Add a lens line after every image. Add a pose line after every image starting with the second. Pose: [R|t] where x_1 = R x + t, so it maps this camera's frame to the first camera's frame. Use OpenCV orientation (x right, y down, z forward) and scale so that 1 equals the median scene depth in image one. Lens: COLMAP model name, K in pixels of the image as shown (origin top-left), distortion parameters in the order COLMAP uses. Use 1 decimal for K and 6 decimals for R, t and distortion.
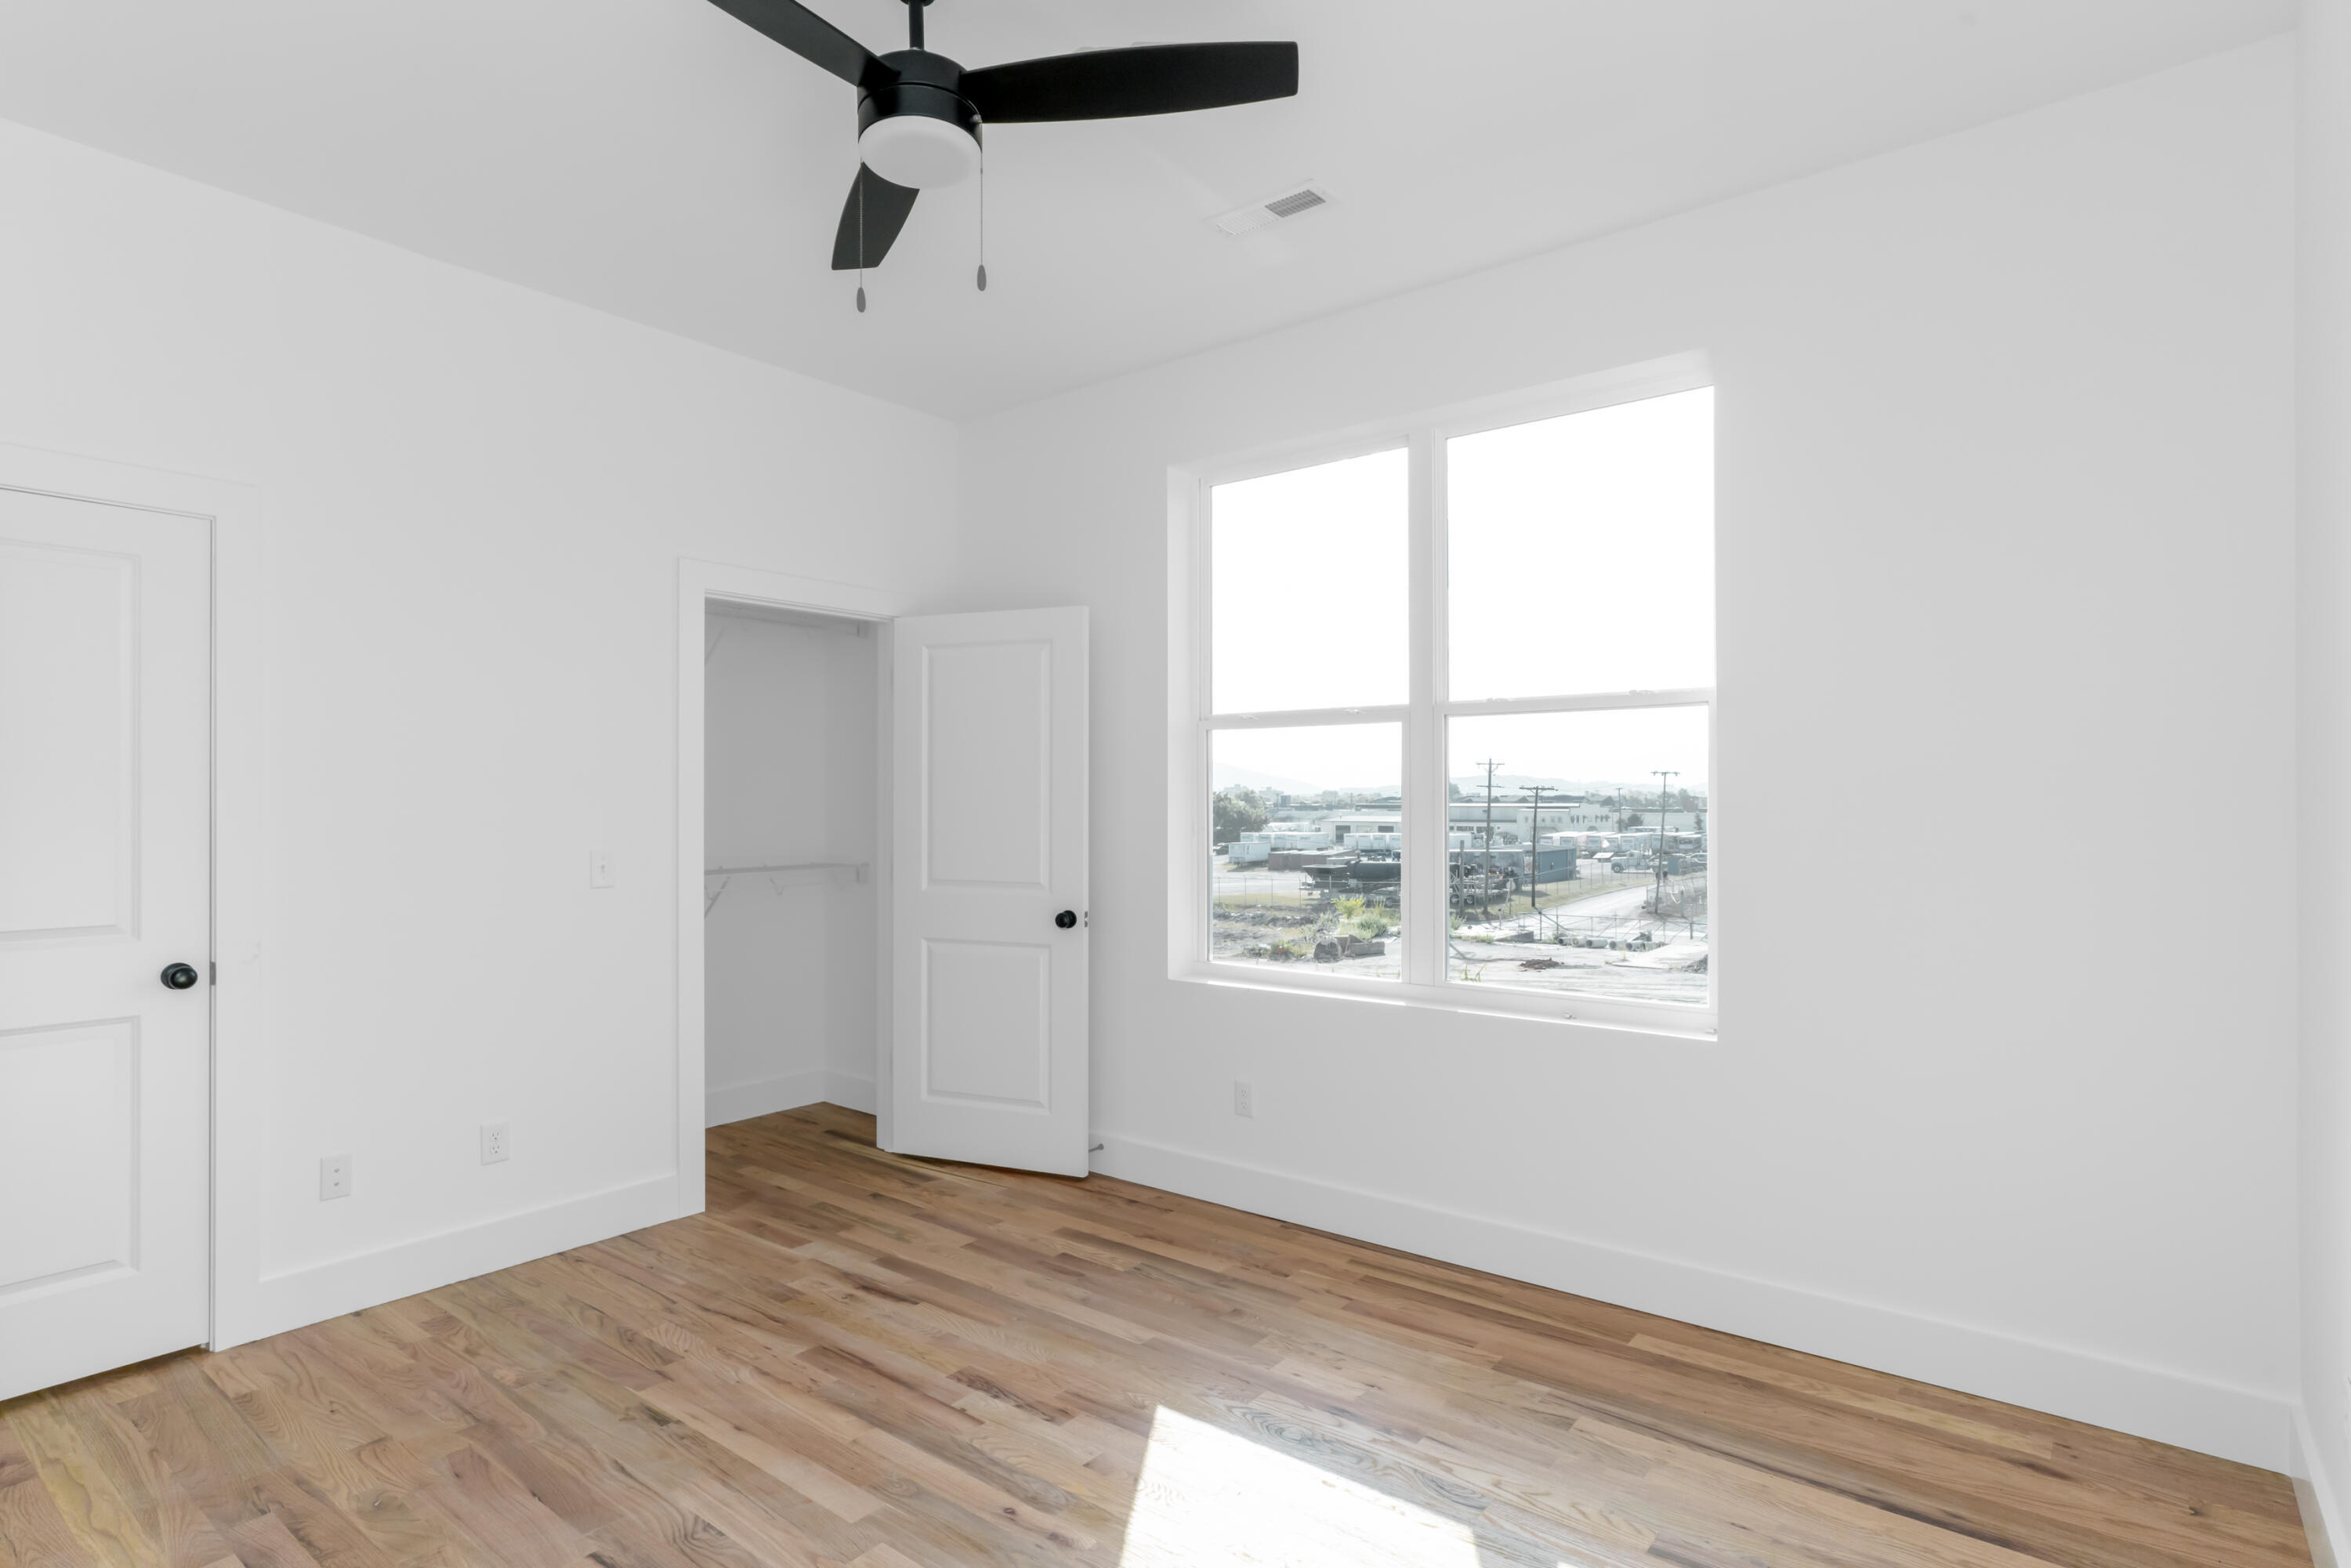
lens RADIAL K [[1190.2, 0, 1180.4], [0, 1190.2, 798.5], [0, 0, 1]] dist [-0.000398, 0.001138]
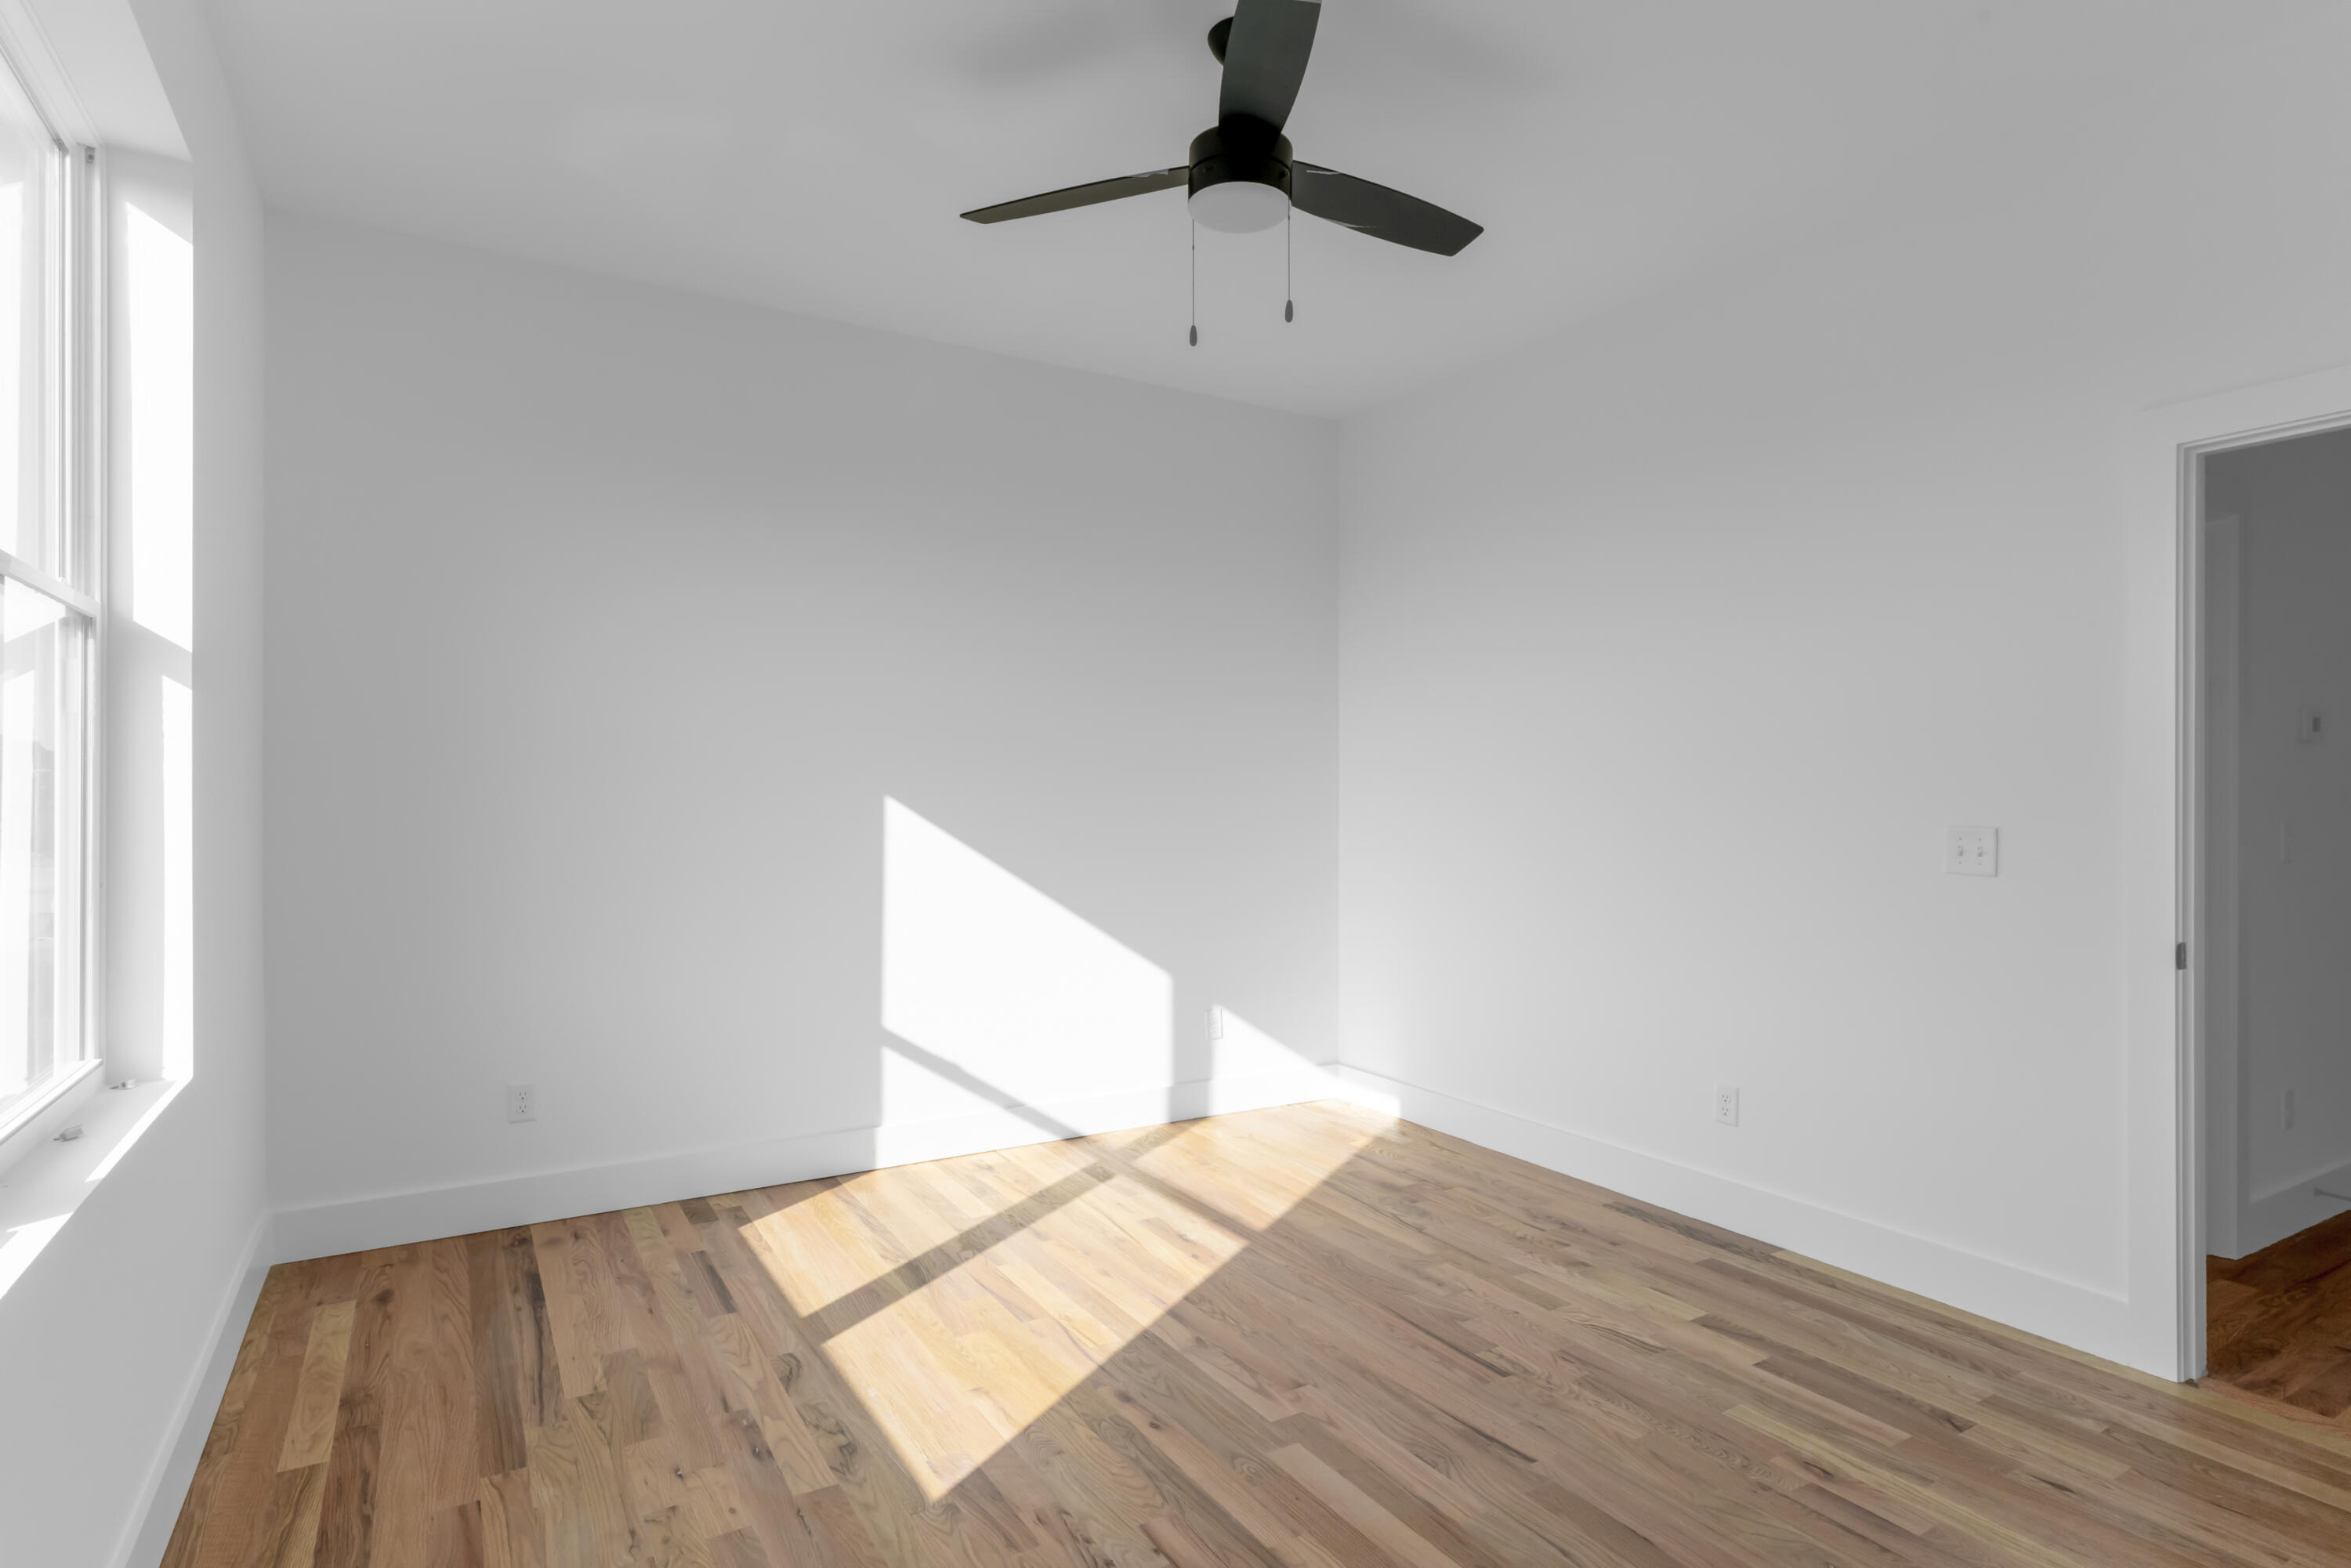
lens RADIAL K [[1226.8, 0, 1115.2], [0, 1226.8, 795.2], [0, 0, 1]] dist [-0.004983, 0.001709]
pose [[-0.916045, 0.000764, 0.401076, -0.453187], [-0.000621, 0.999994, -0.003324, 0.027966], [-0.401076, -0.003295, -0.916039, 1.657212]]
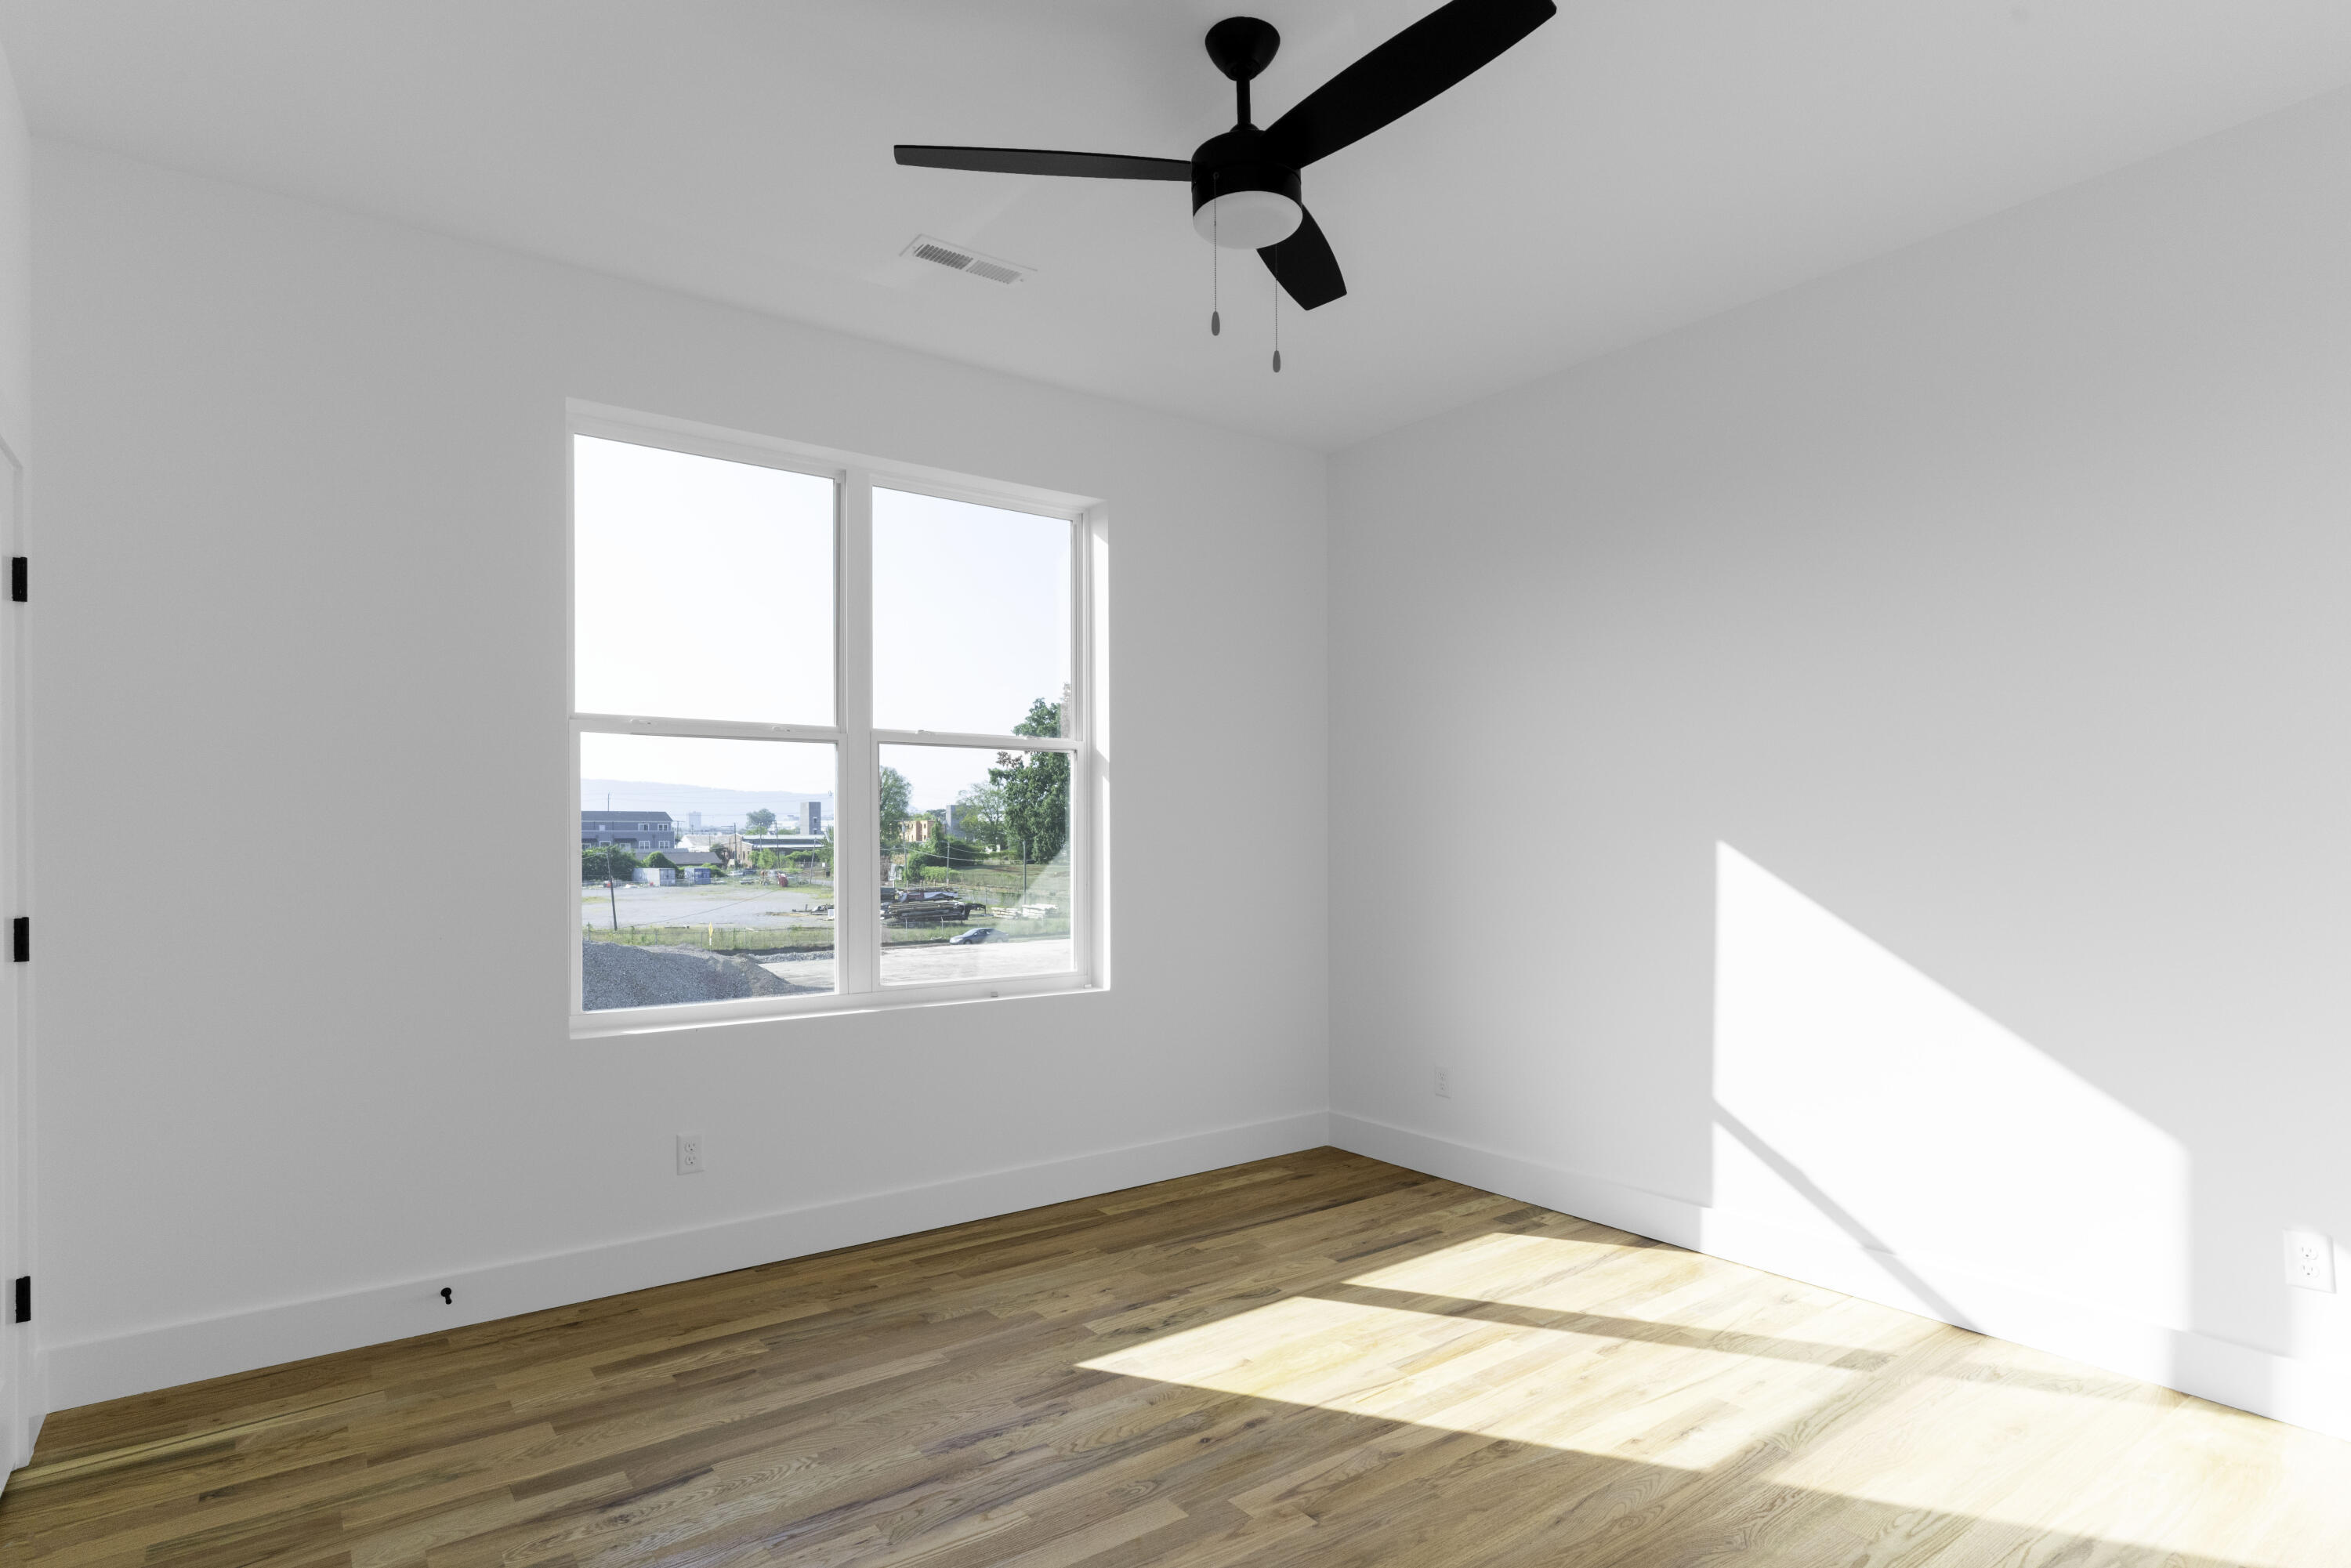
lens RADIAL K [[1190.6, 0, 1190.3], [0, 1190.6, 871.5], [0, 0, 1]] dist [-0.009733, 0.001463]
pose [[0.273588, -0.027166, 0.961463, -0.994056], [-0.002668, 0.999576, 0.029002, 0.021936], [-0.961843, -0.010500, 0.273400, 0.581347]]
